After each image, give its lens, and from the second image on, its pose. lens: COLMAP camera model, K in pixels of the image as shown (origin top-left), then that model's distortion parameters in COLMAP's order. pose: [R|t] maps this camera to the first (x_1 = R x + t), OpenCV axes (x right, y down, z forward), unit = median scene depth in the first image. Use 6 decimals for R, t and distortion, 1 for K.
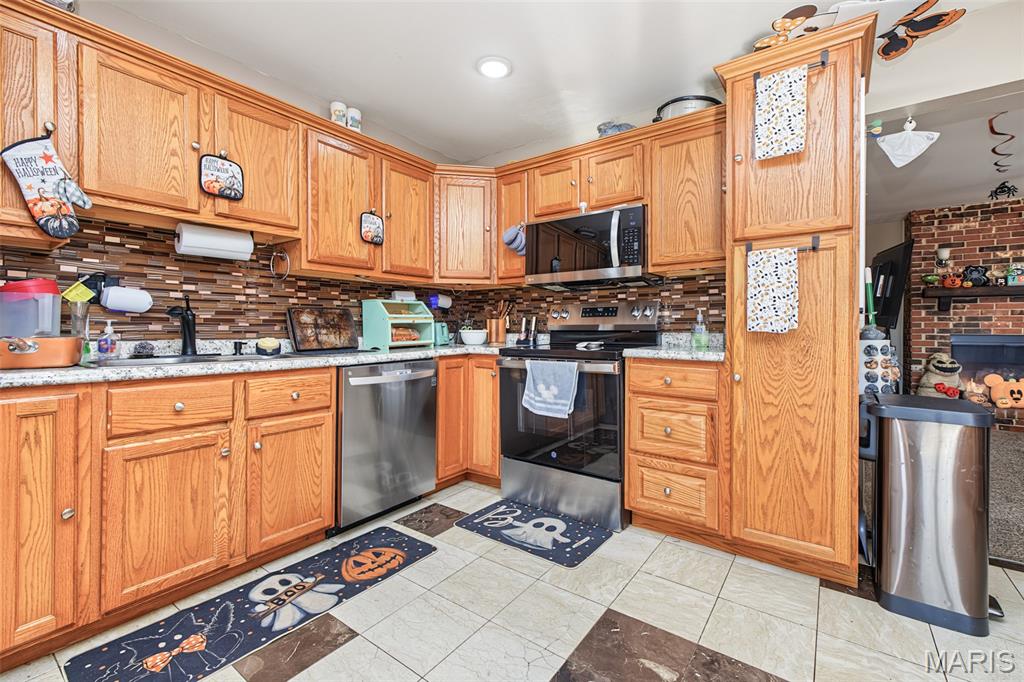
lens RADIAL K [[431.4, 0, 514.8], [0, 431.4, 330.3], [0, 0, 1]] dist [0.007214, -0.003317]
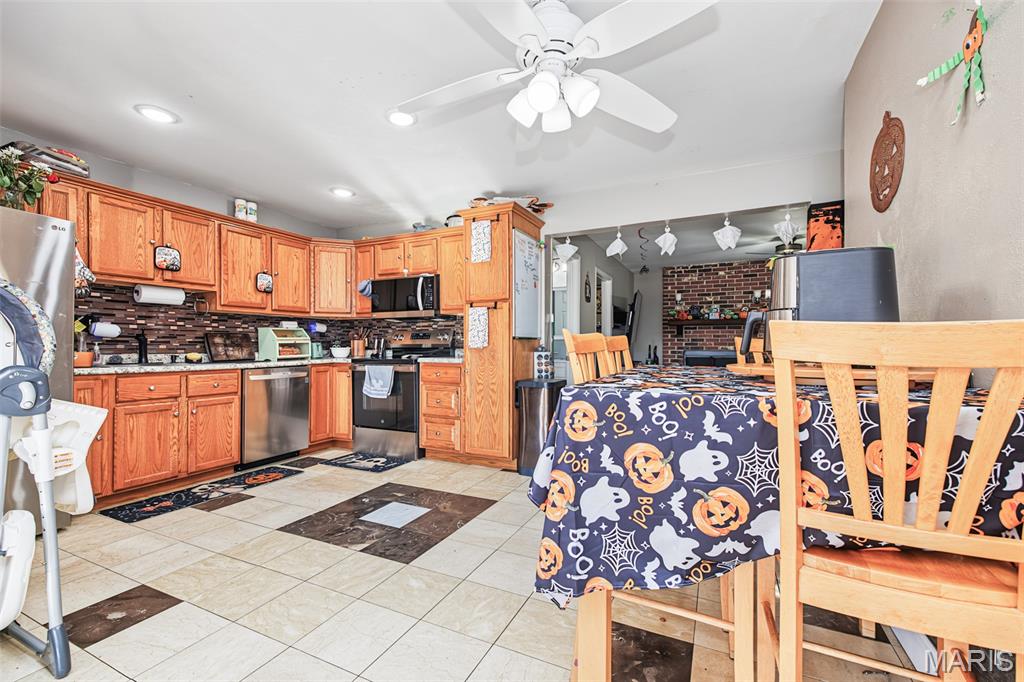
lens RADIAL K [[431.4, 0, 512.8], [0, 431.4, 348.1], [0, 0, 1]] dist [0.007214, -0.003317]
pose [[0.982340, -0.002850, 0.187085, 0.307427], [0.003201, 0.999994, -0.001573, 0.006814], [-0.187079, 0.002144, 0.982343, -0.840723]]
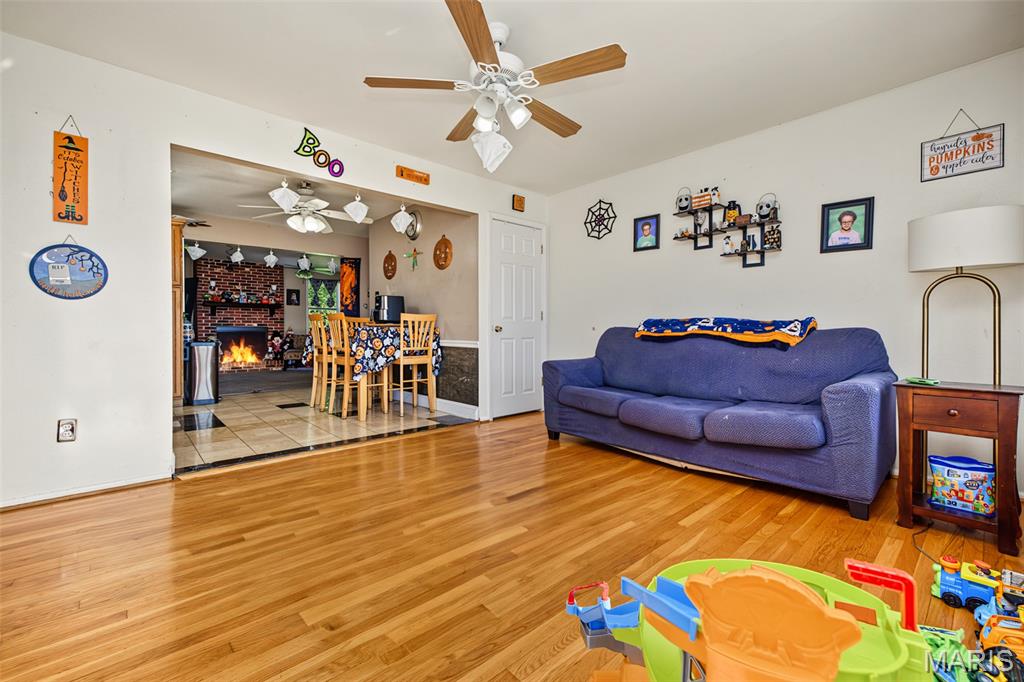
lens RADIAL K [[431.4, 0, 508.9], [0, 431.4, 333.3], [0, 0, 1]] dist [0.007214, -0.003317]
pose [[0.201887, -0.011102, 0.979346, -1.339804], [0.005302, 0.999933, 0.010242, 0.061898], [-0.979394, 0.003125, 0.201933, -1.444944]]
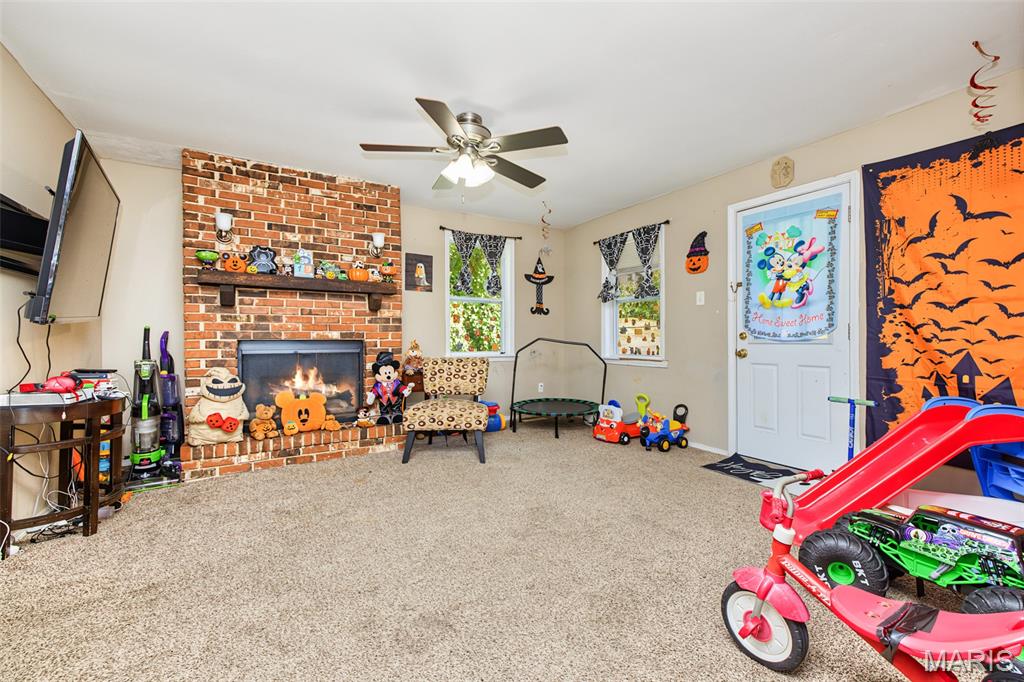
lens RADIAL K [[431.4, 0, 507.2], [0, 431.4, 340.5], [0, 0, 1]] dist [0.007214, -0.003317]
pose [[0.398638, -0.006618, 0.917085, 1.207845], [0.011424, 0.999932, 0.002250, 0.030973], [-0.917037, 0.009580, 0.398686, 0.711982]]
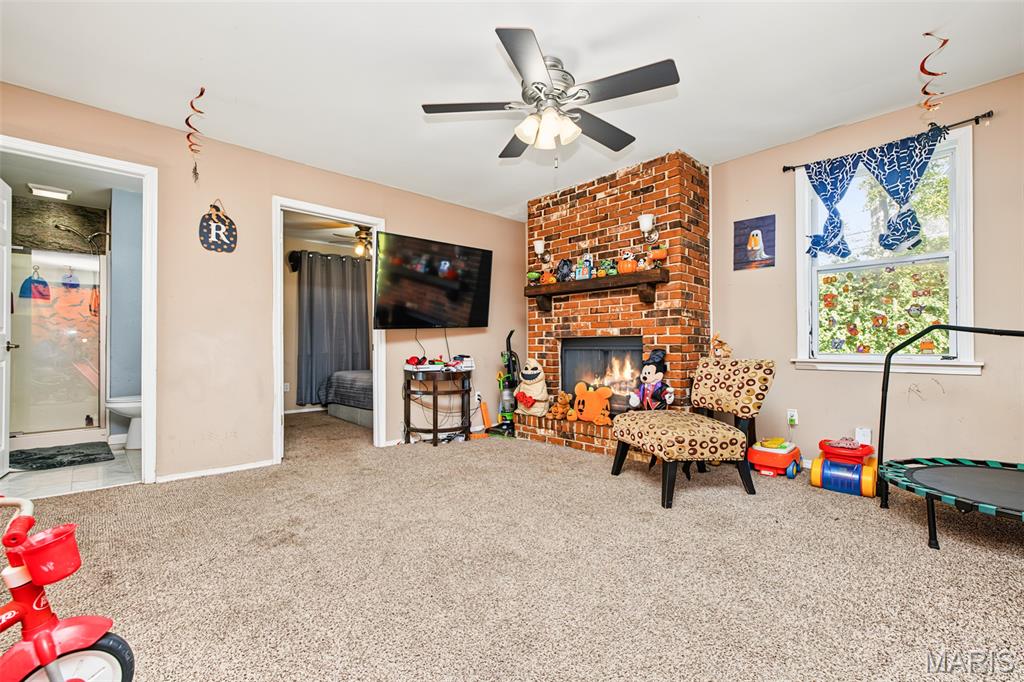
lens RADIAL K [[431.4, 0, 514.6], [0, 431.4, 345.0], [0, 0, 1]] dist [0.007214, -0.003317]
pose [[0.984747, -0.008145, -0.173803, 2.438268], [0.006408, 0.999924, -0.010552, 0.074796], [0.173876, 0.009278, 0.984724, 0.261140]]
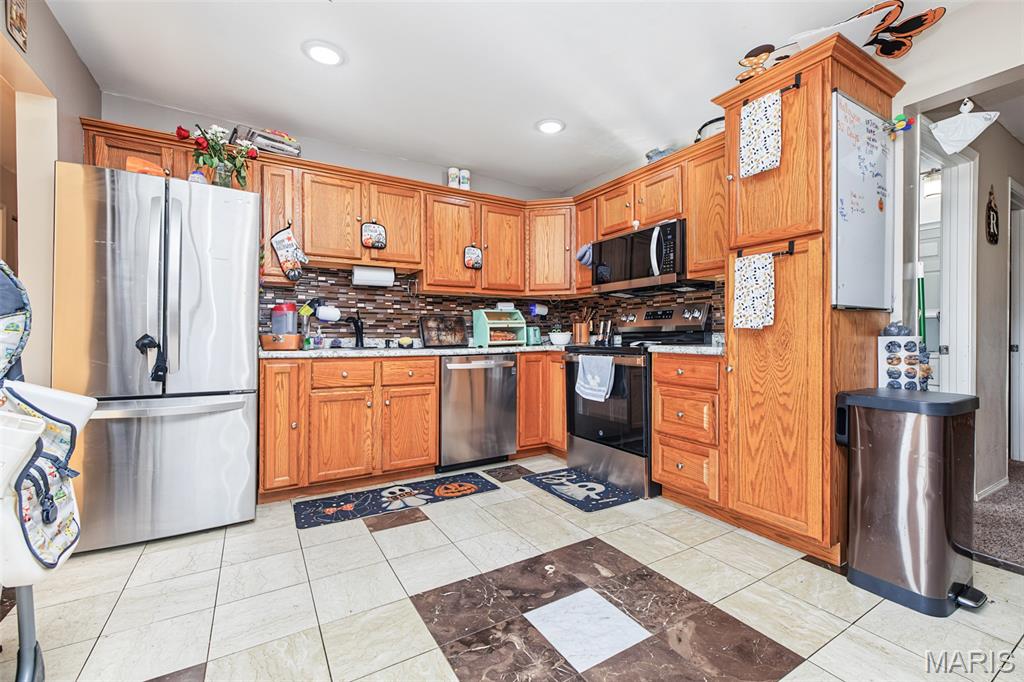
lens RADIAL K [[431.4, 0, 512.8], [0, 431.4, 338.8], [0, 0, 1]] dist [0.007214, -0.003317]
pose [[0.921690, -0.001421, -0.387924, 0.370447], [0.001346, 0.999999, -0.000465, 0.025622], [0.387924, -0.000094, 0.921691, -0.240284]]
